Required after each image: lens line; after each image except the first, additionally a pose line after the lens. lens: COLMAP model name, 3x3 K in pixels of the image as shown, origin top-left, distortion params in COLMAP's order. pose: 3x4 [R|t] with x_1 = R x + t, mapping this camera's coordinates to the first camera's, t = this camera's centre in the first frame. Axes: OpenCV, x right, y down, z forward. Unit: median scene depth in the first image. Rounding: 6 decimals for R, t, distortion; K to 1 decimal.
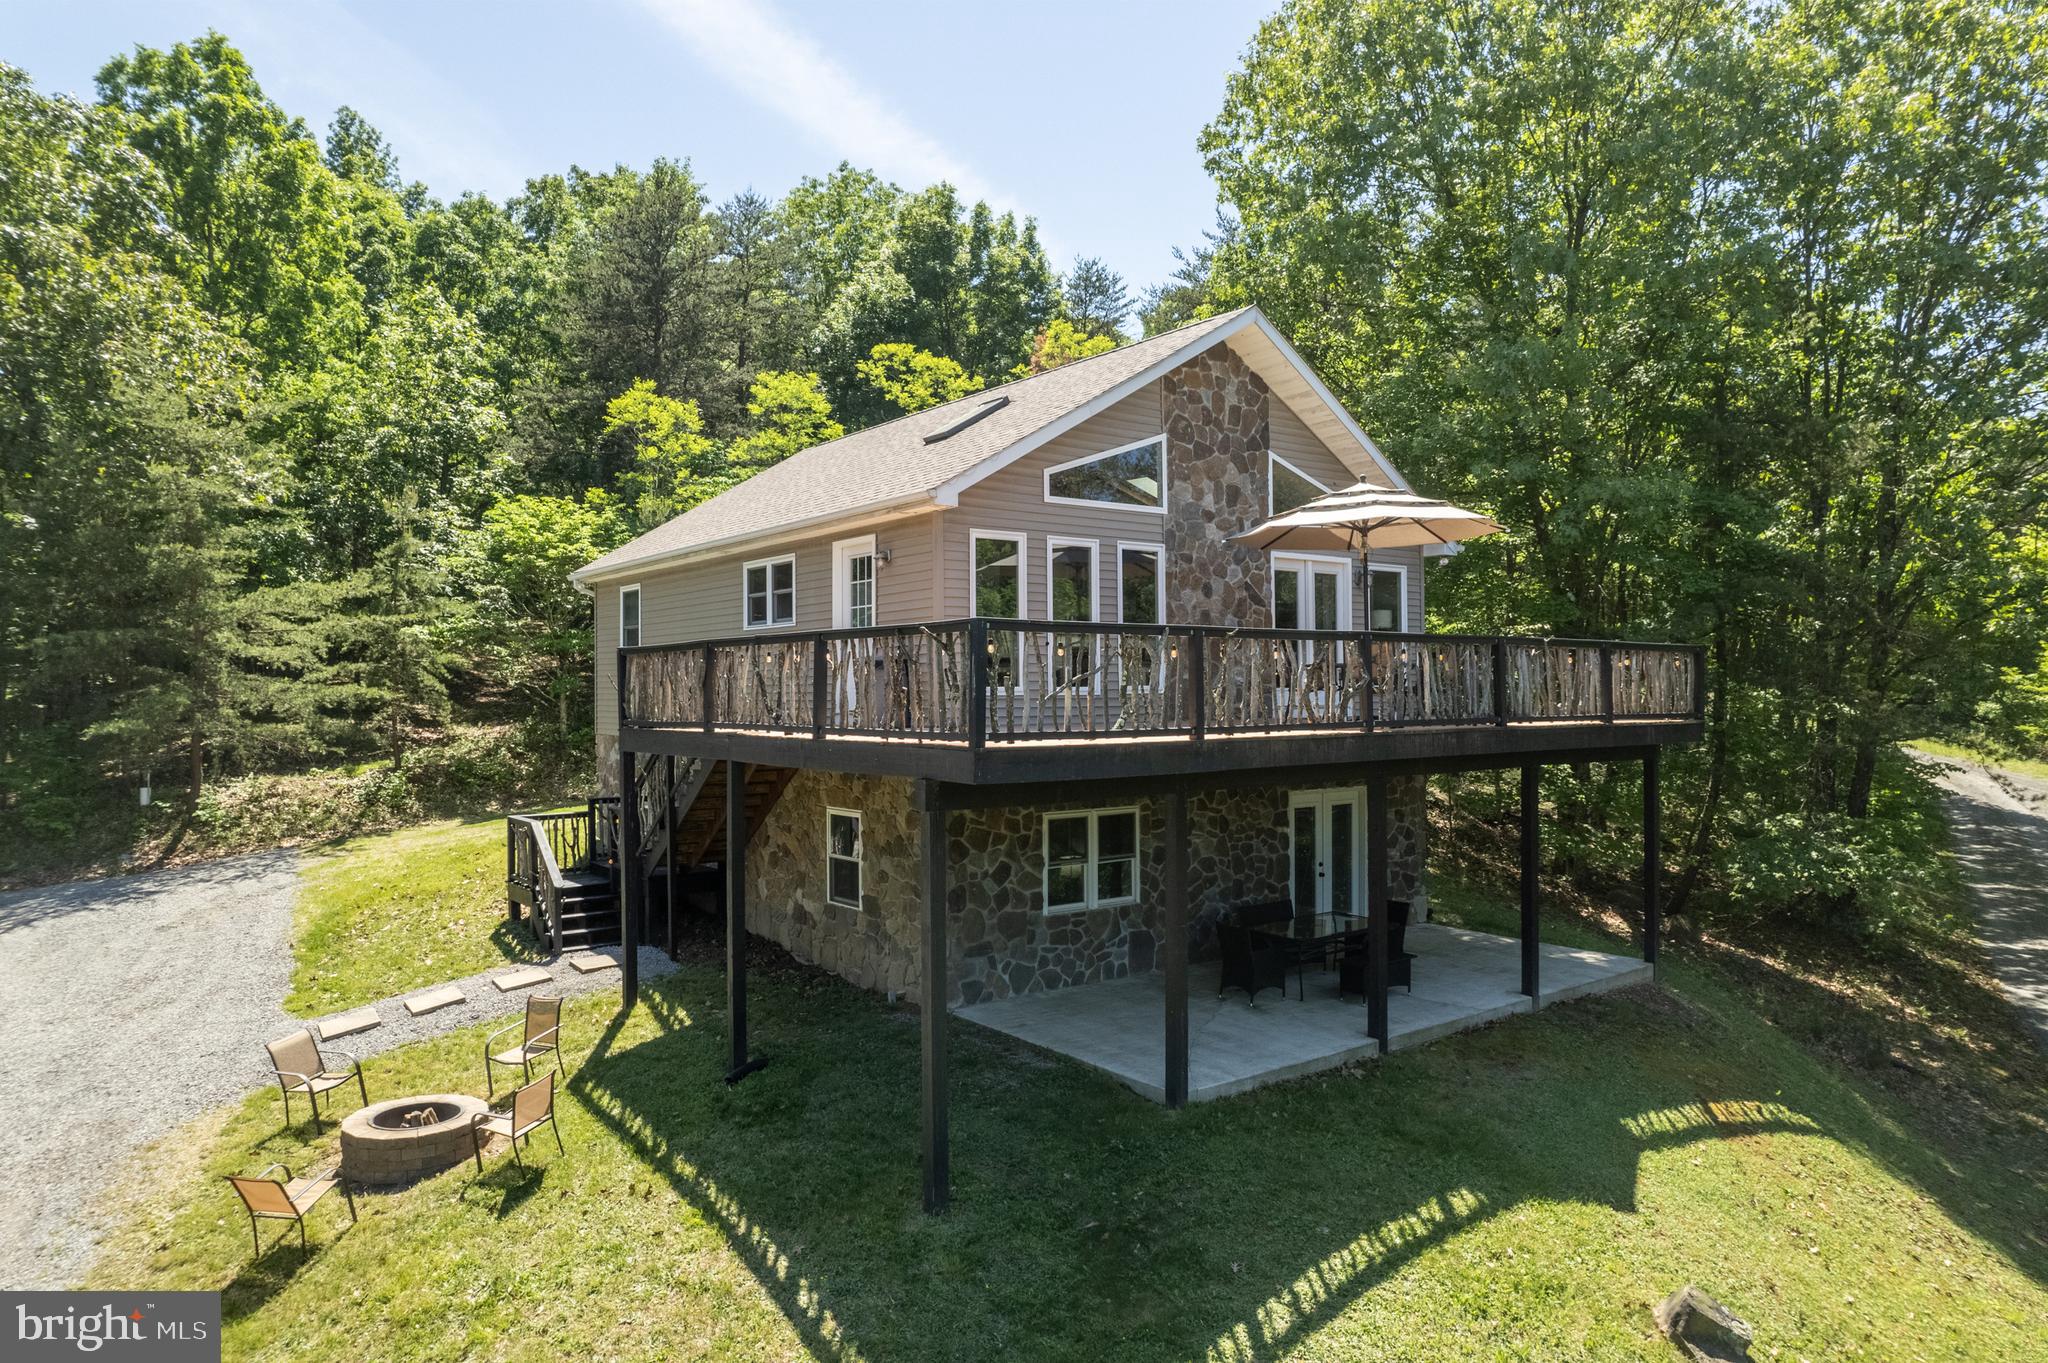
lens RADIAL K [[1302.3, 0, 1028.6], [0, 1302.3, 676.5], [0, 0, 1]] dist [-0.078077, 0.066694]
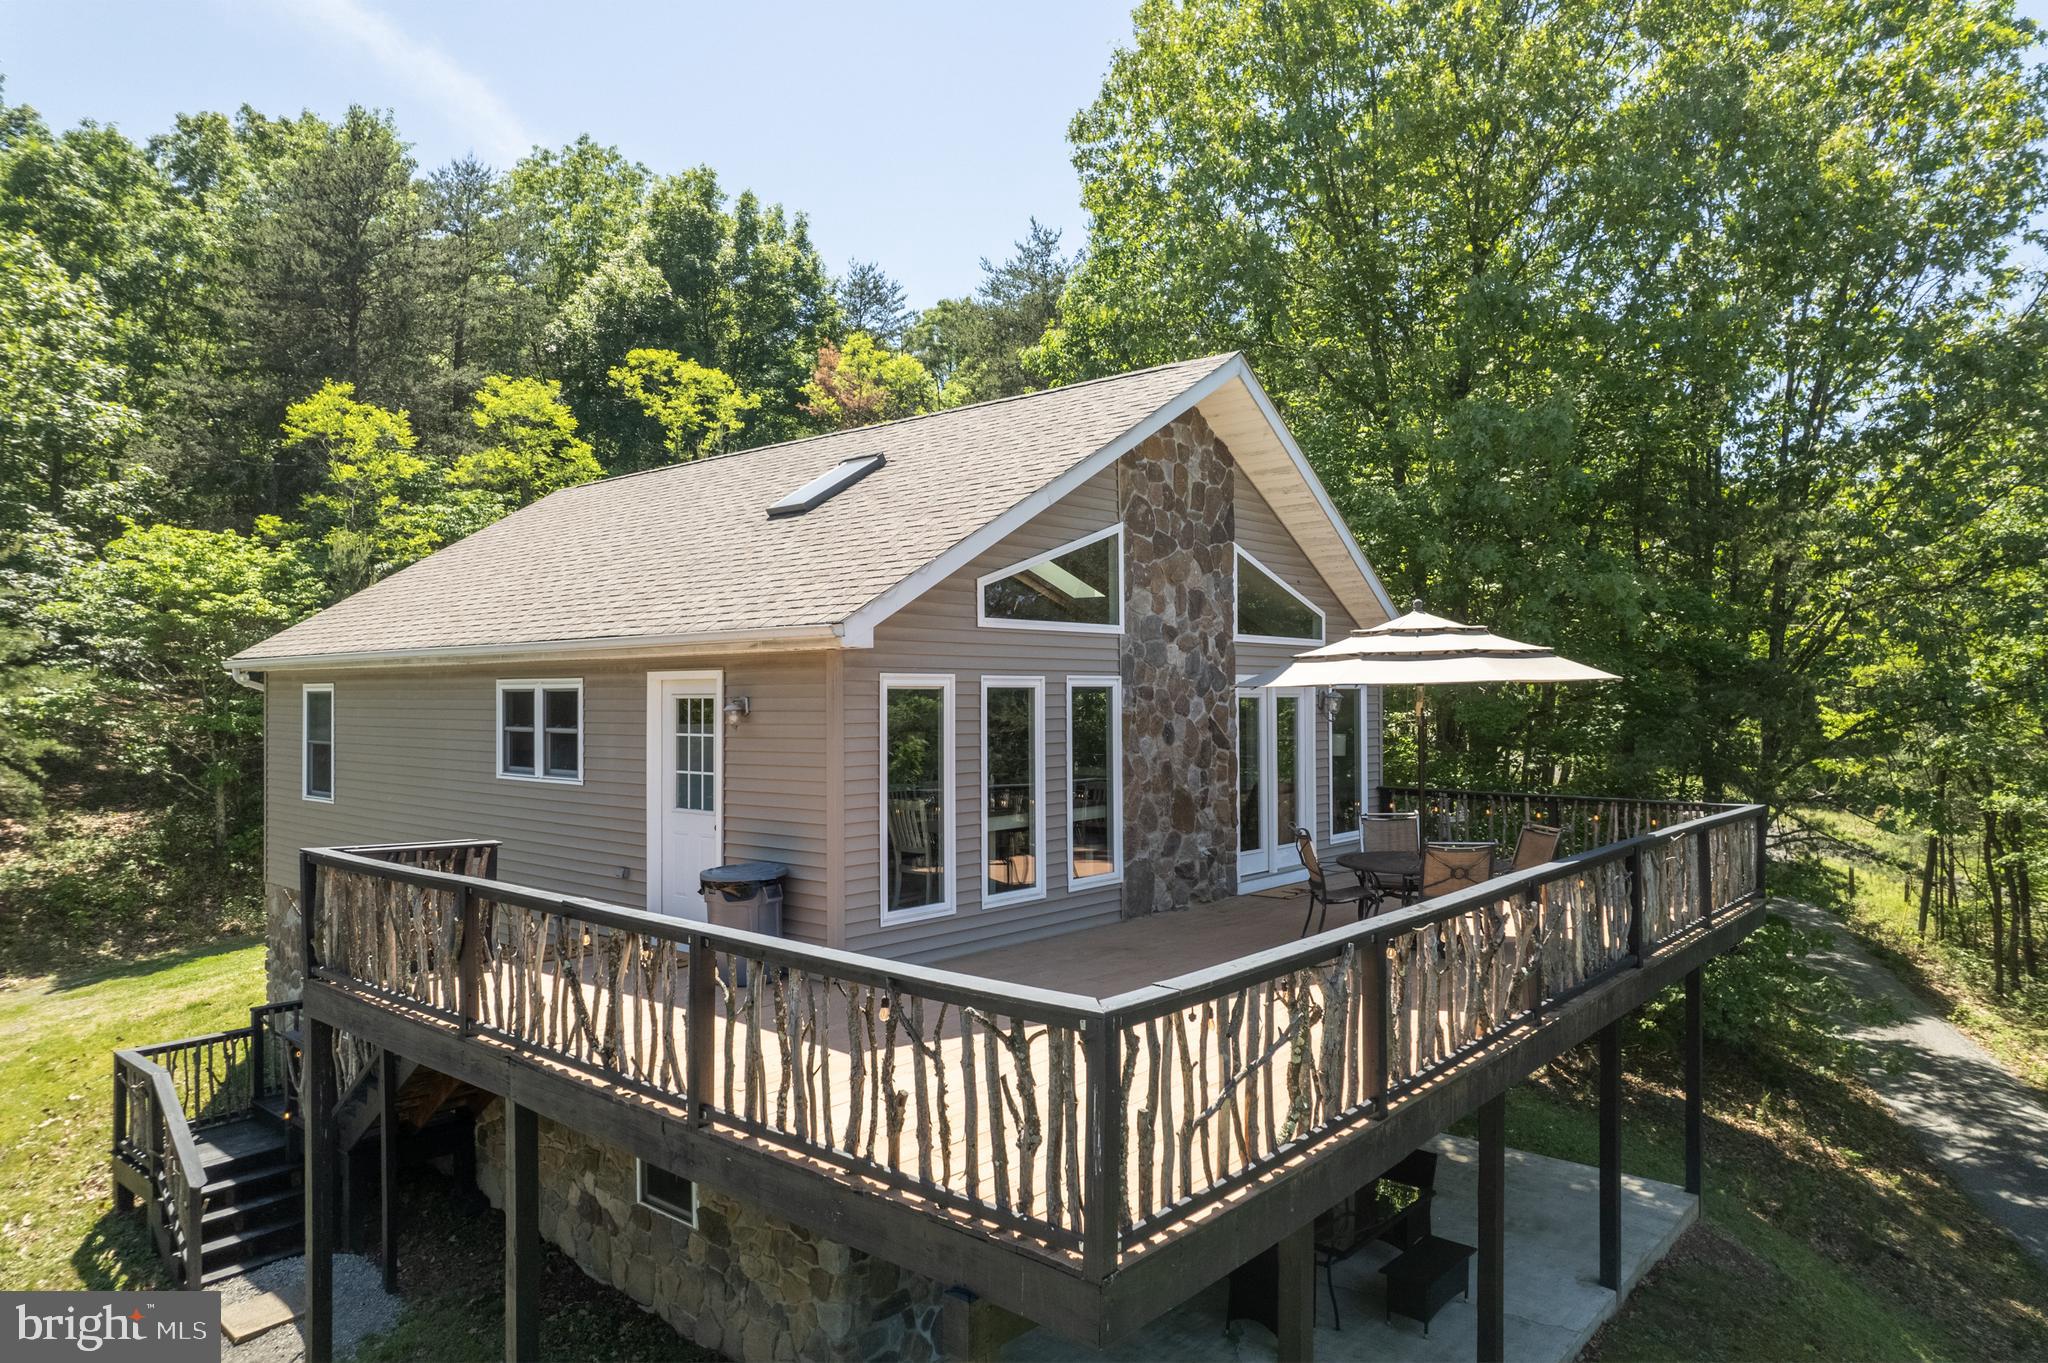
lens RADIAL K [[1302.3, 0, 1028.6], [0, 1302.3, 676.5], [0, 0, 1]] dist [-0.078077, 0.066694]
pose [[0.977459, 0.006870, 0.211013, -0.040352], [-0.005936, 0.999970, -0.005060, -0.039962], [-0.211041, 0.003693, 0.977470, 0.124068]]
